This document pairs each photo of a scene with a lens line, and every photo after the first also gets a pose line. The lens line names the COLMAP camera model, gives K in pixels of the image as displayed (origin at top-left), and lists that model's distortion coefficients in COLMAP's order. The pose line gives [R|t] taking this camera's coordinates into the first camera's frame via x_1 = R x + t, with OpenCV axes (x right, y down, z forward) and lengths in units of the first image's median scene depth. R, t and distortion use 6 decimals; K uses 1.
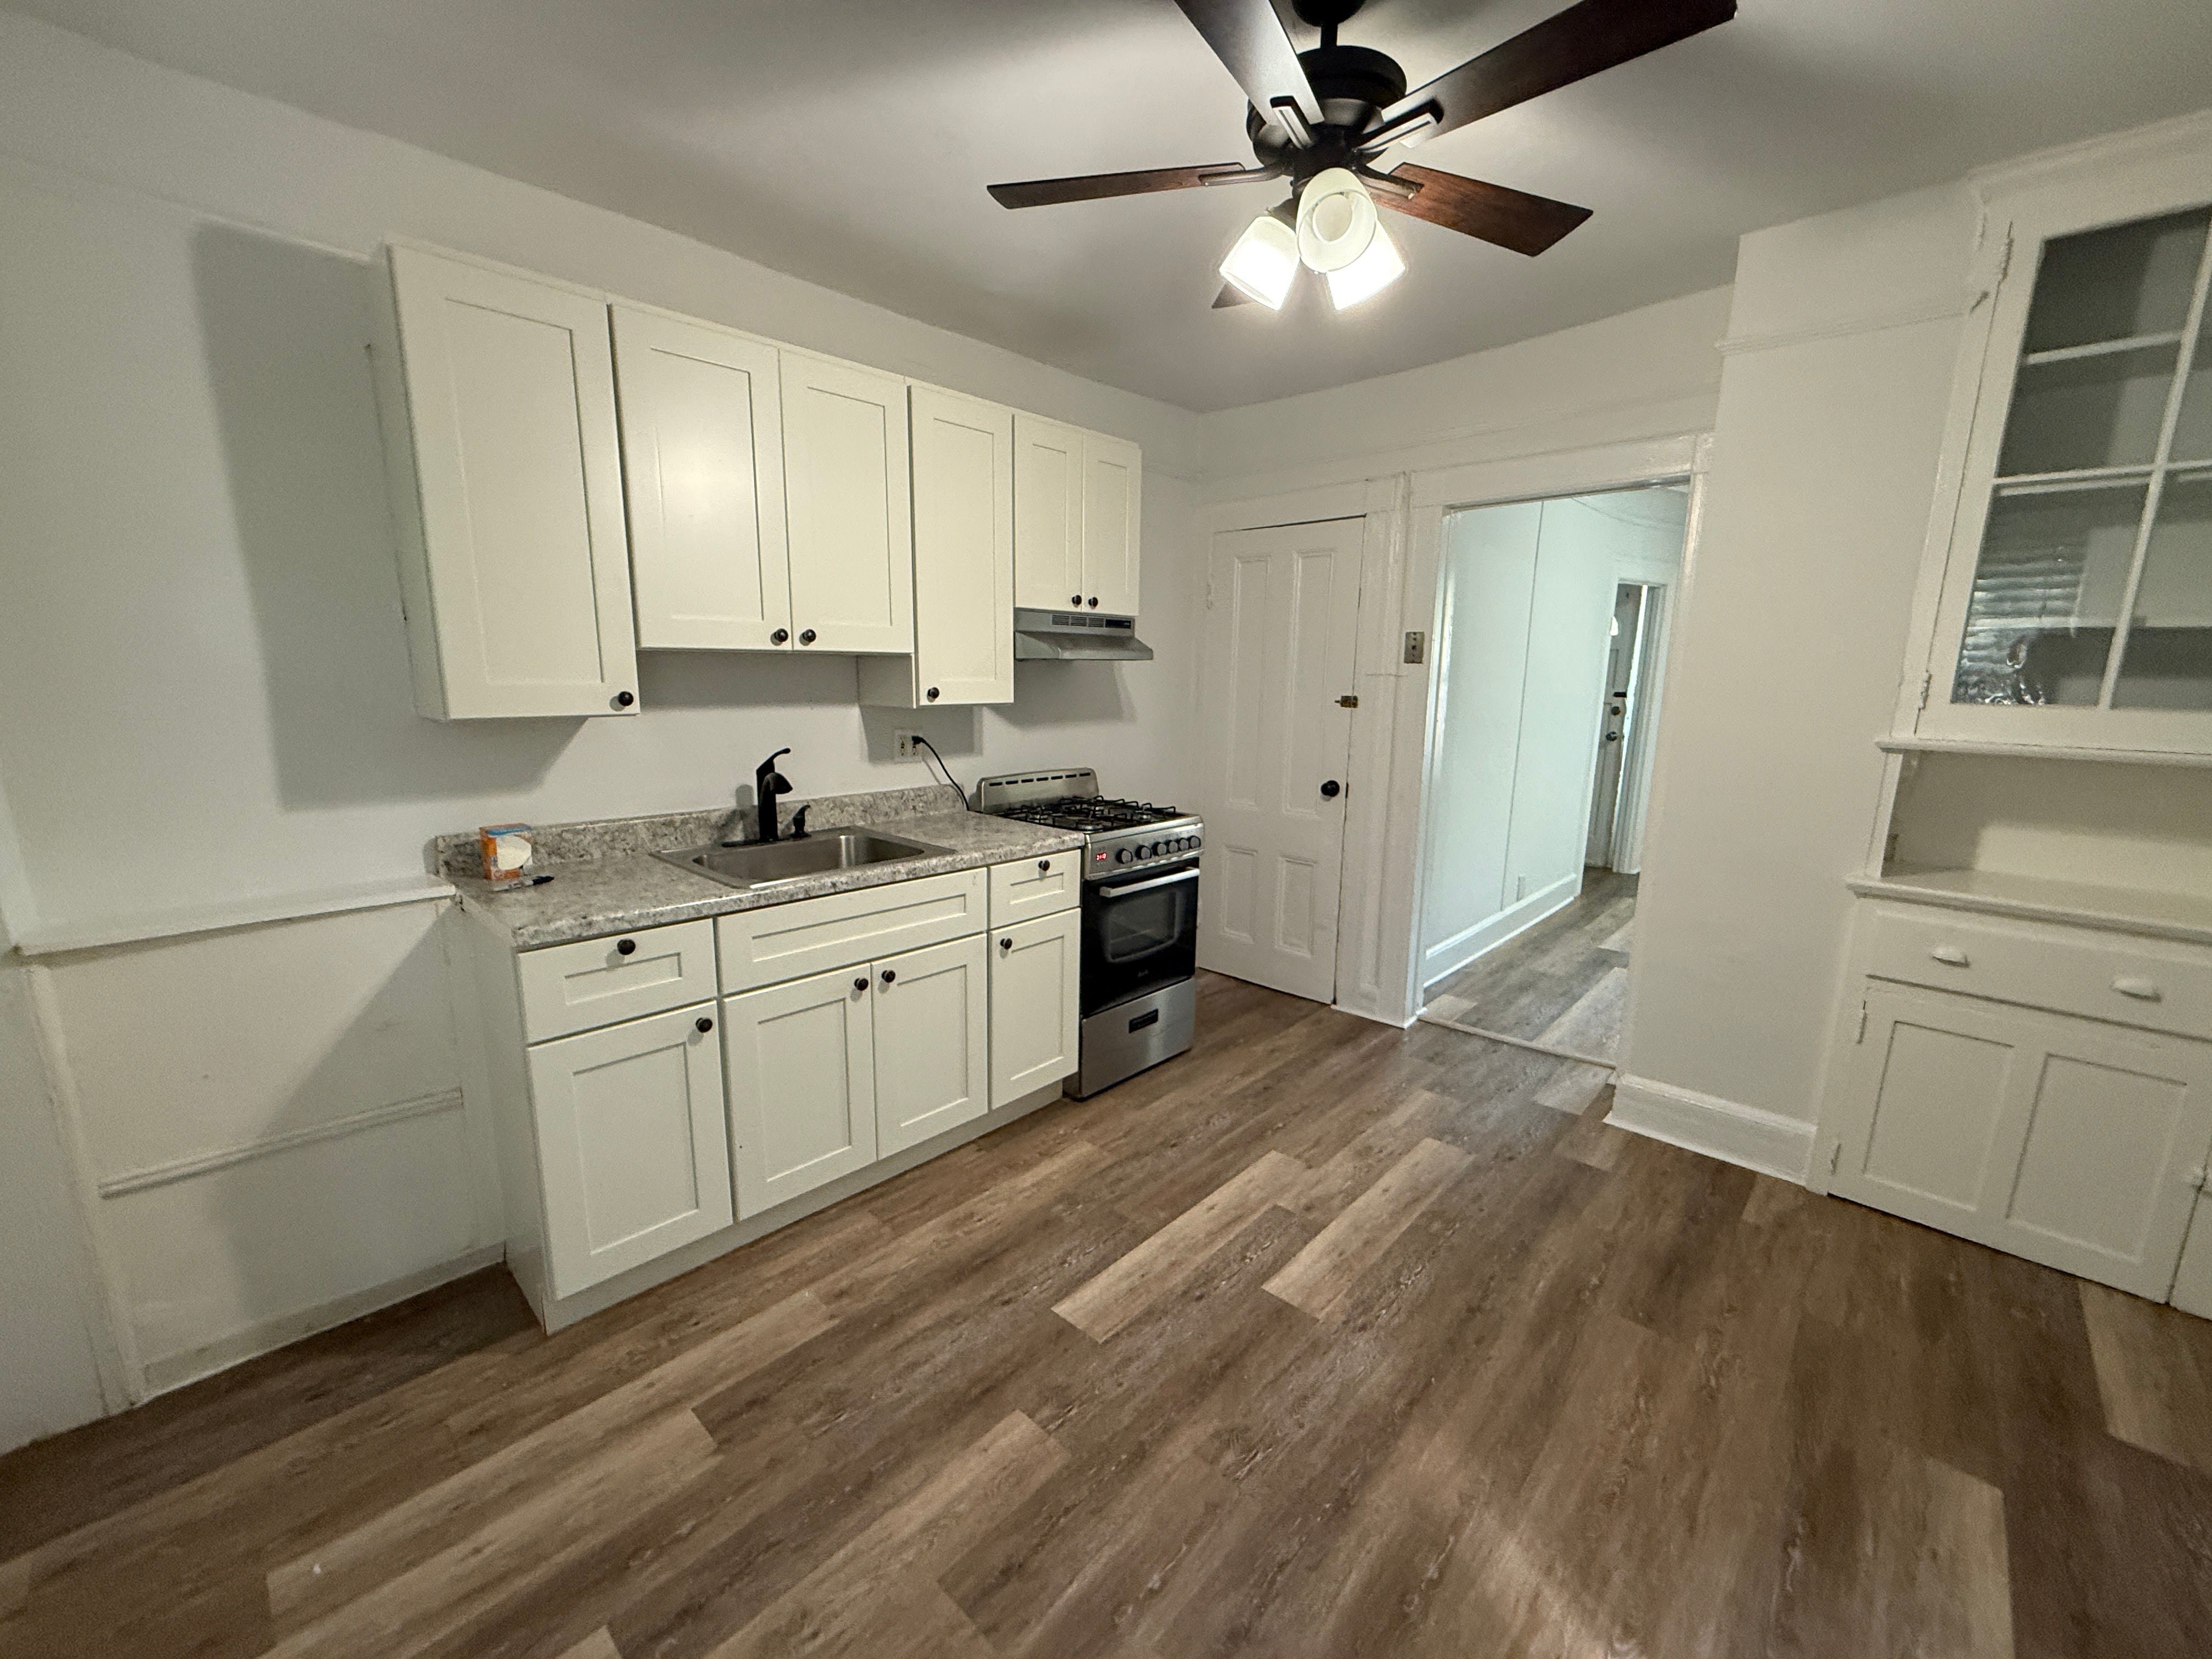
lens RADIAL K [[883.0, 0, 1092.2], [0, 883.0, 828.1], [0, 0, 1]] dist [0.002225, -0.000159]
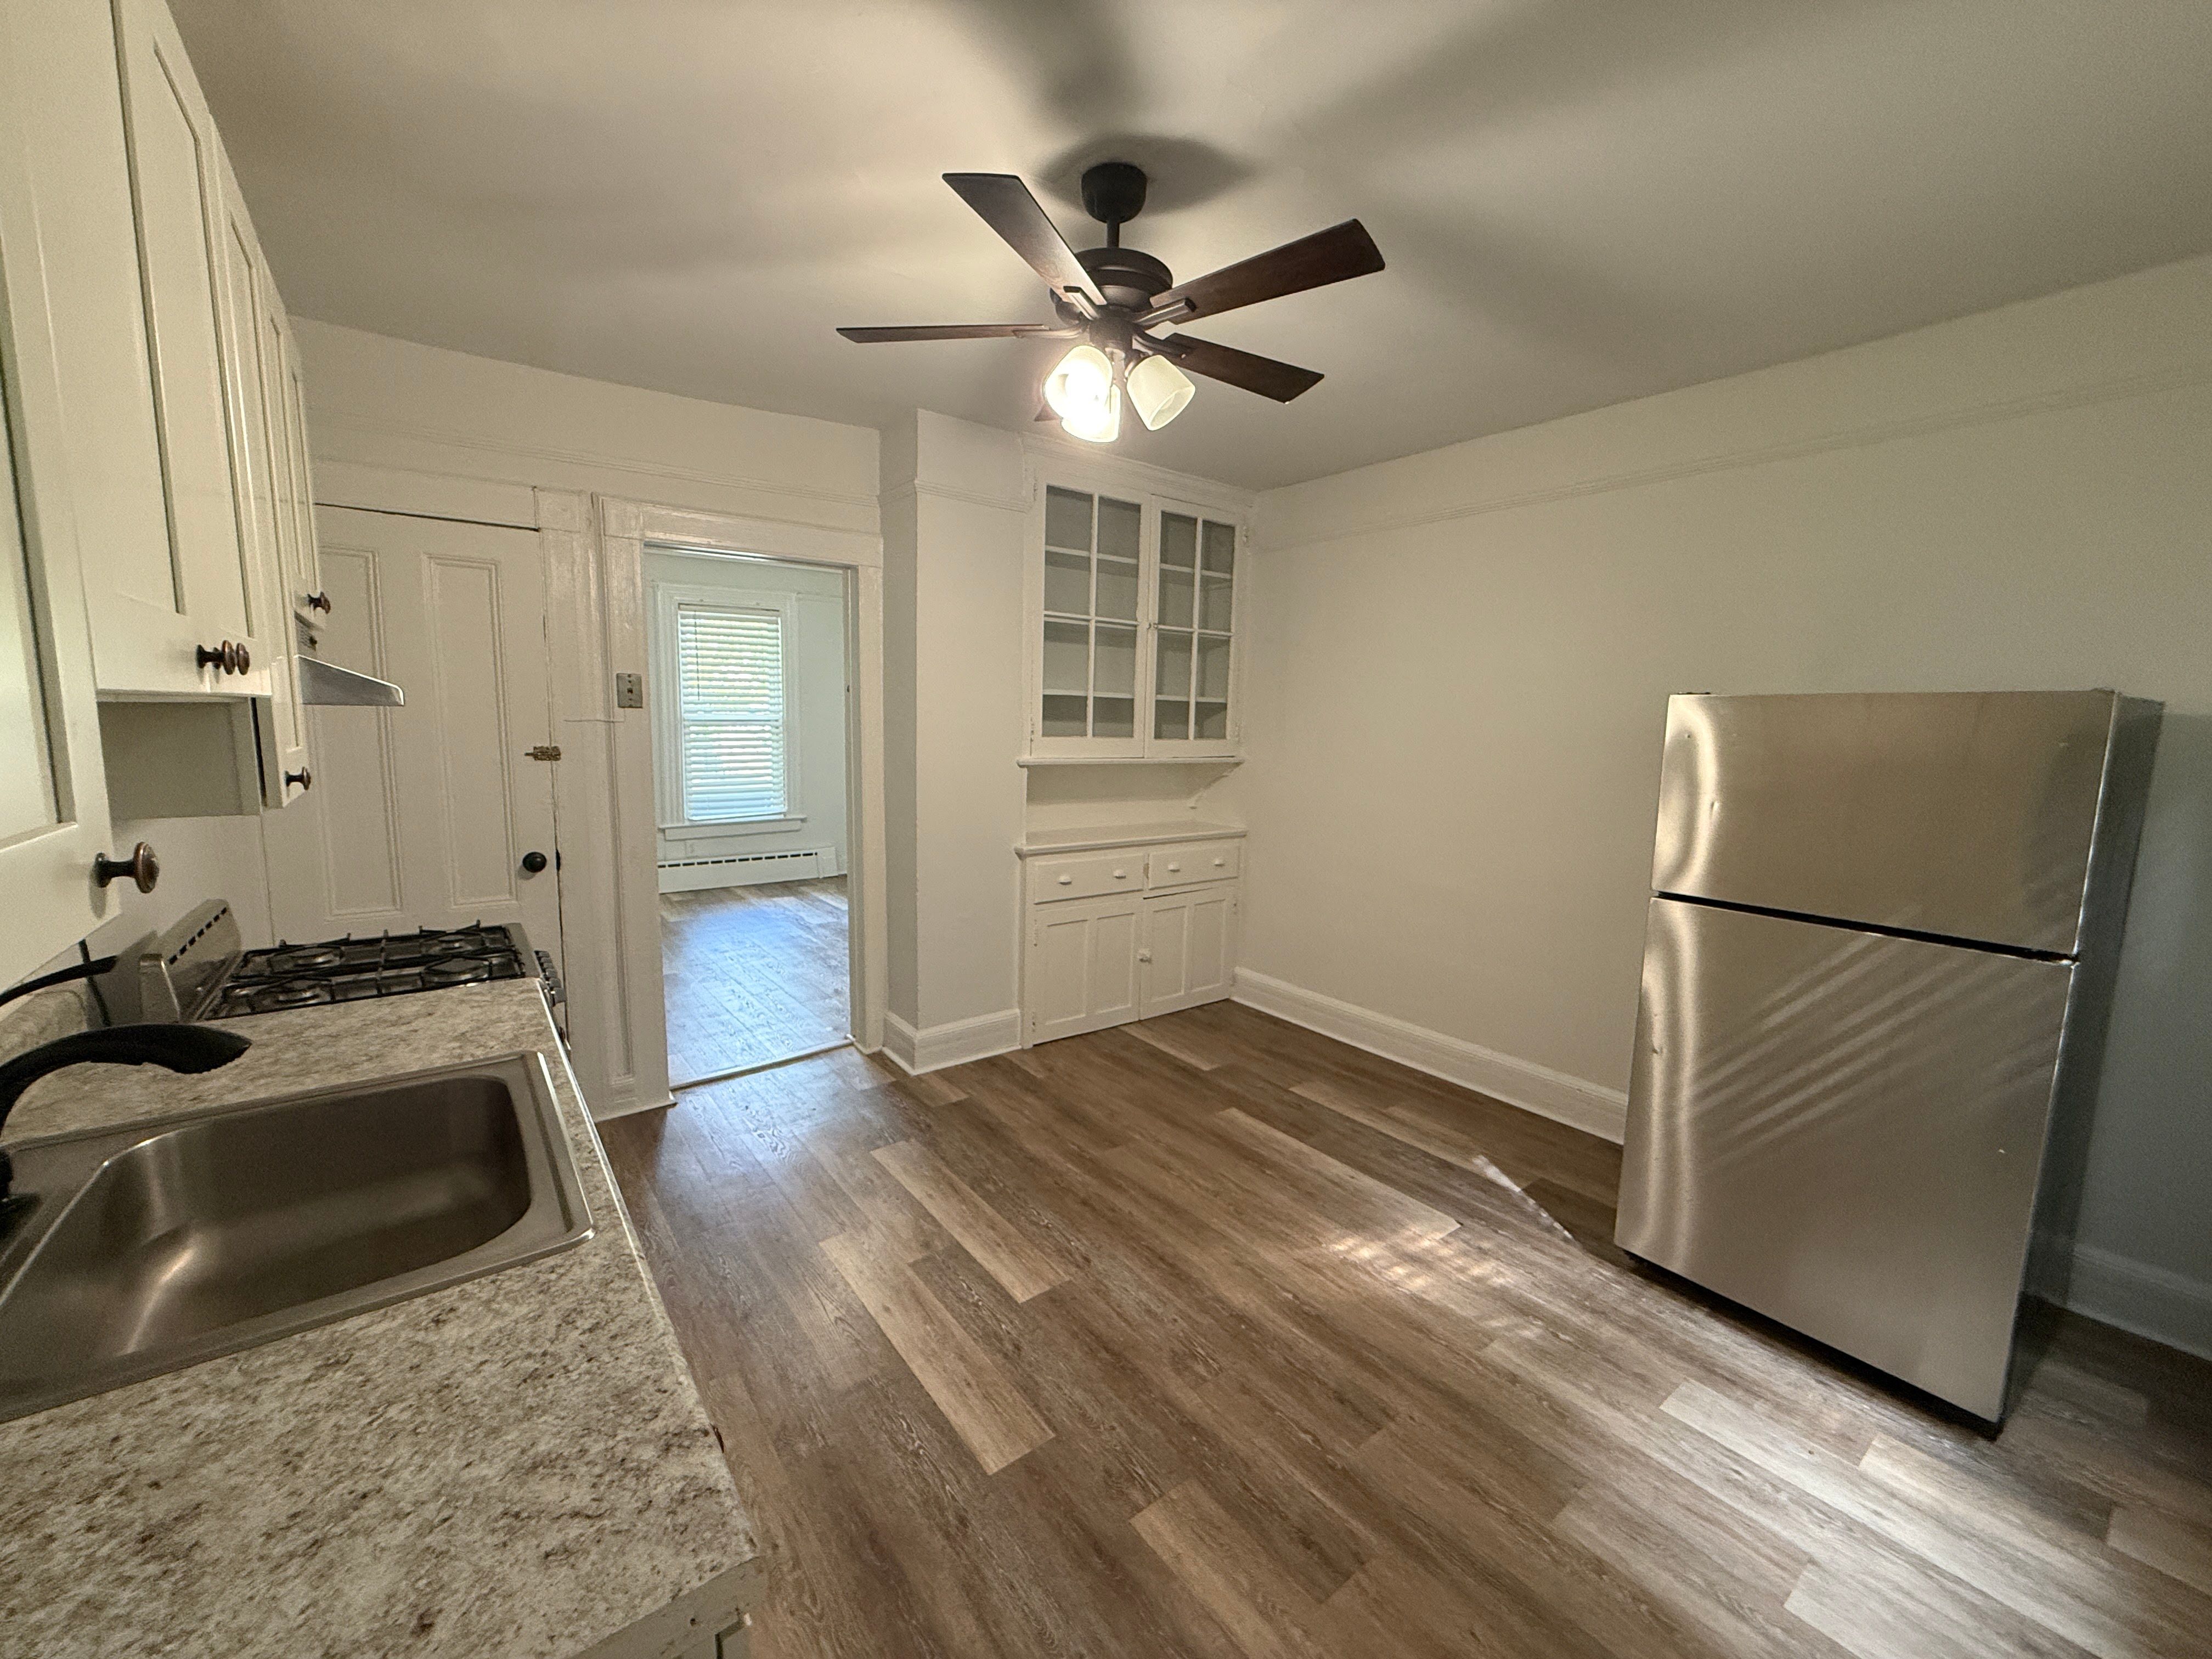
lens RADIAL K [[883.0, 0, 1104.7], [0, 883.0, 829.4], [0, 0, 1]] dist [0.002225, -0.000159]
pose [[0.160656, -0.136278, 0.977557, -0.824281], [0.163035, 0.980481, 0.109891, -0.153399], [-0.973452, 0.141721, 0.179738, 0.685925]]
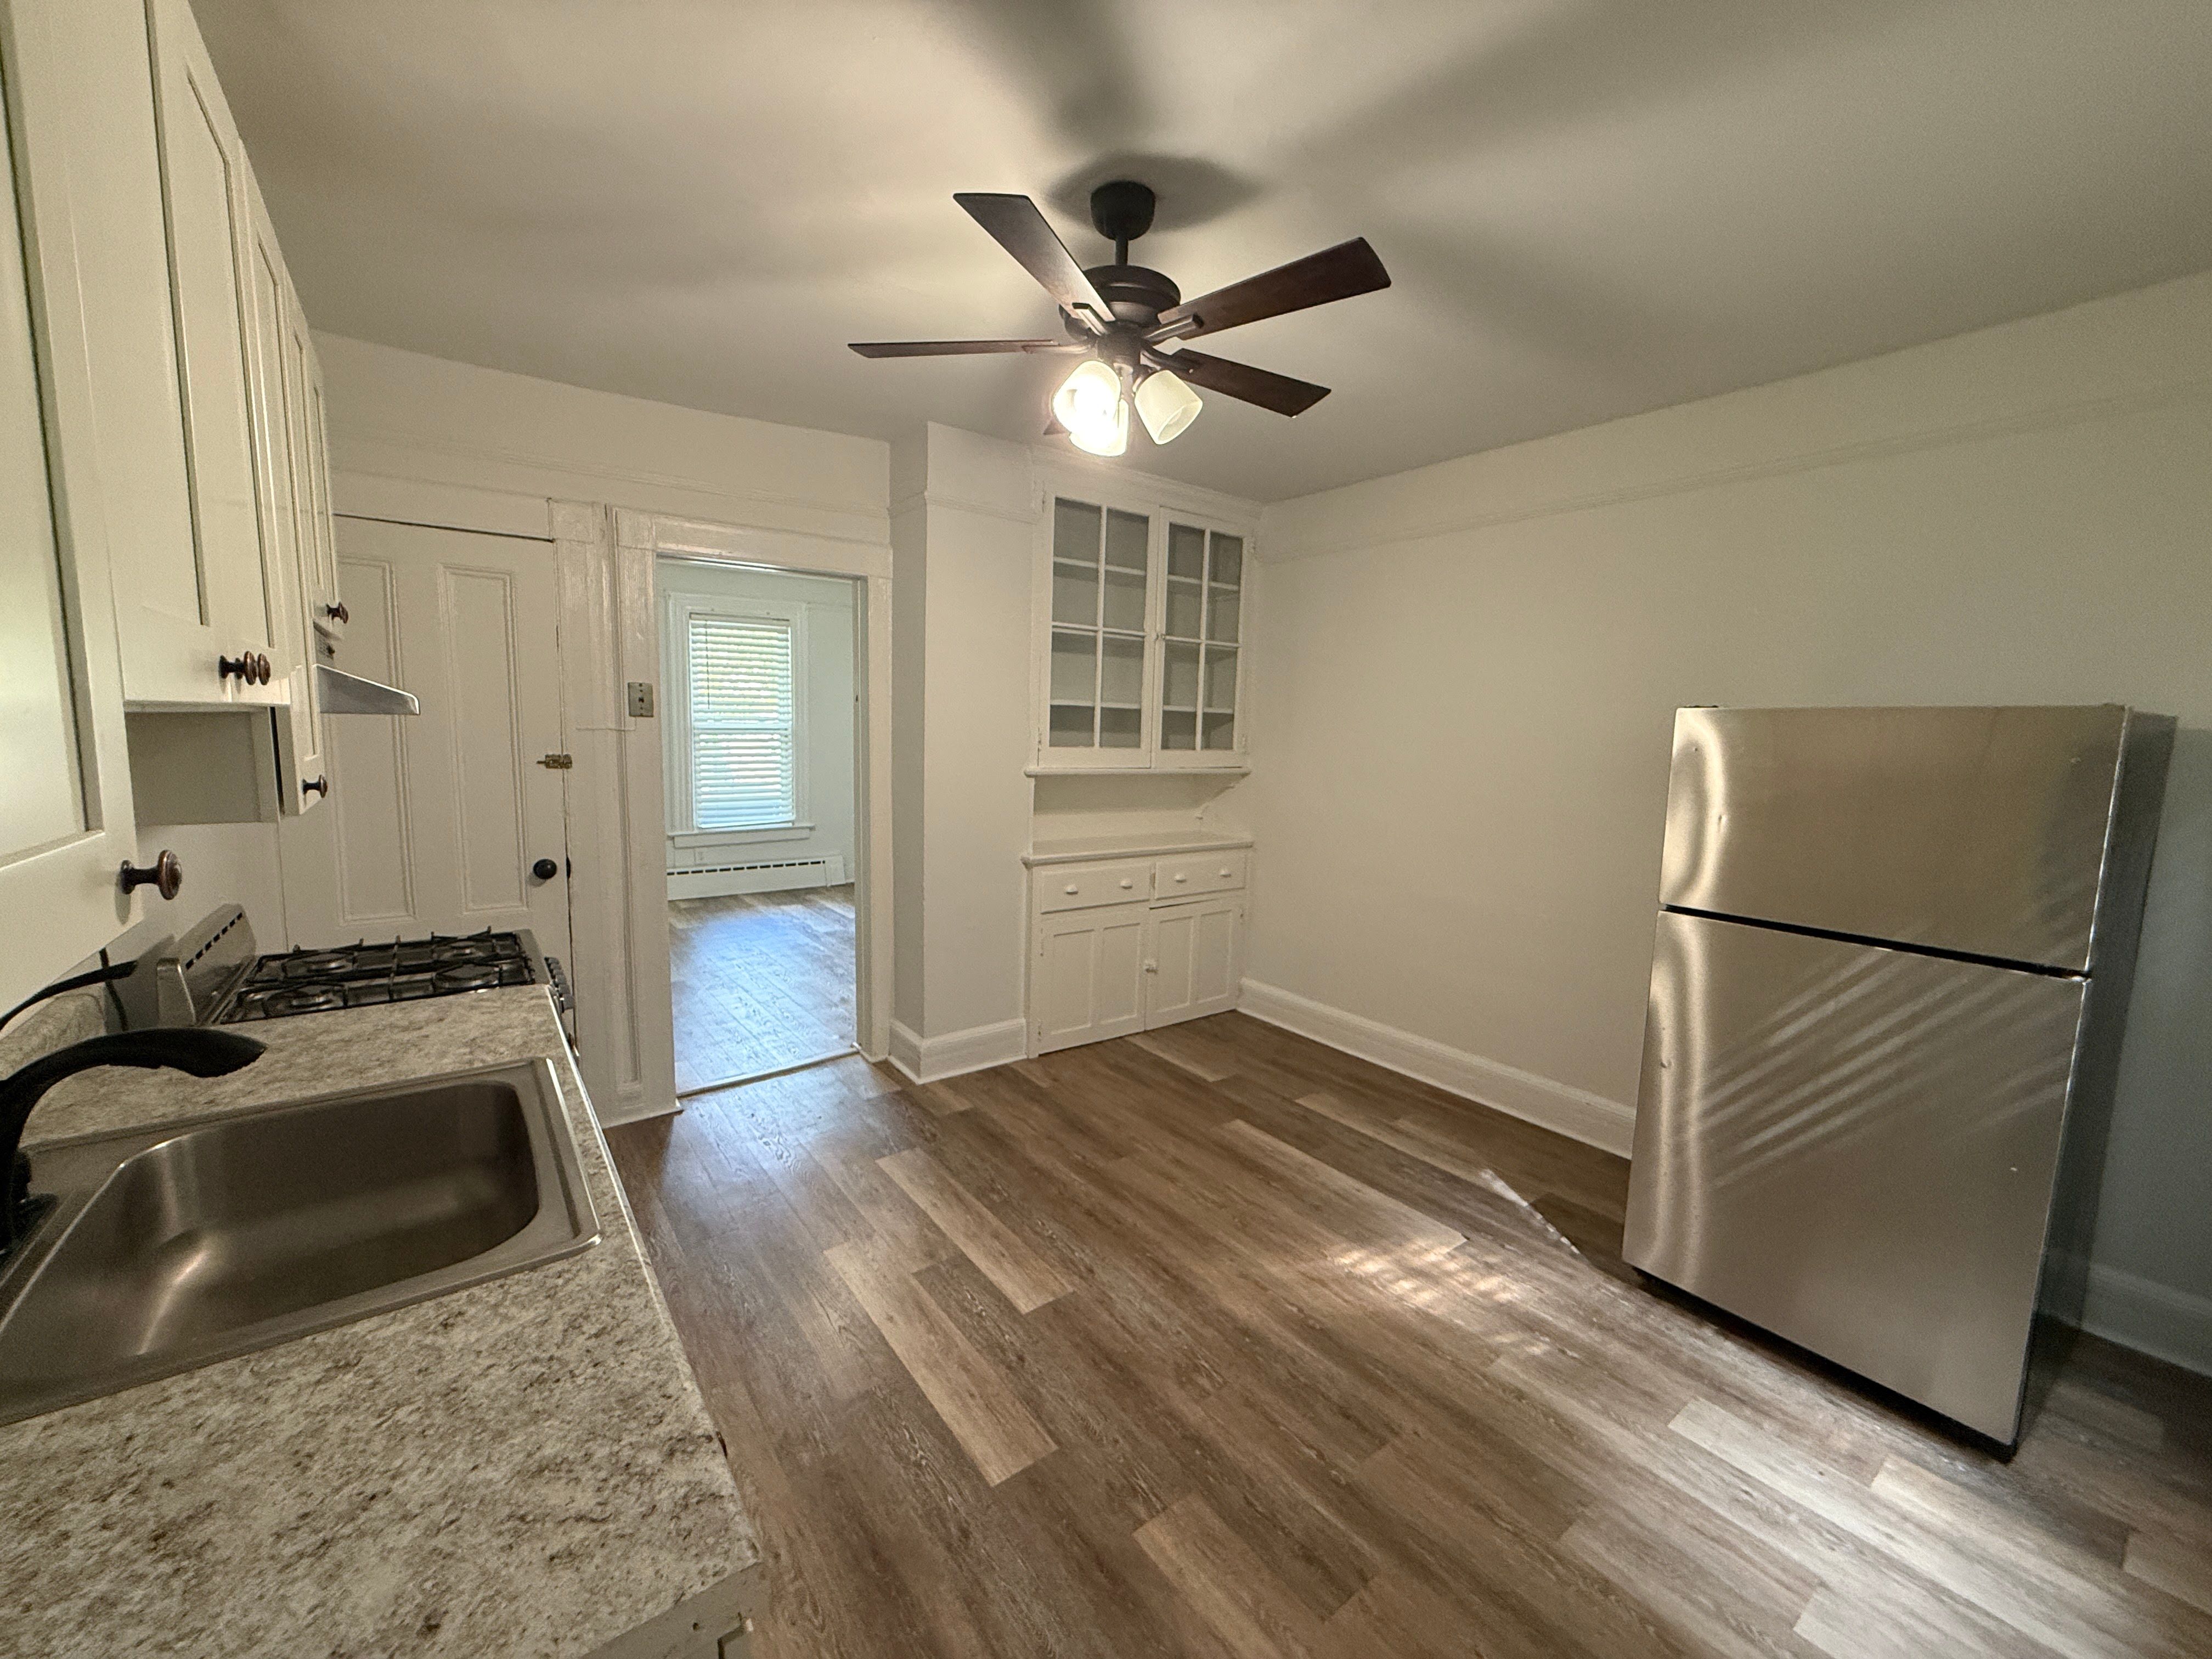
lens RADIAL K [[883.0, 0, 1104.3], [0, 883.0, 829.6], [0, 0, 1]] dist [0.002225, -0.000159]
pose [[0.169706, -0.125084, 0.977524, -0.827444], [0.159055, 0.982385, 0.098093, -0.154620], [-0.972575, 0.138833, 0.186612, 0.683823]]
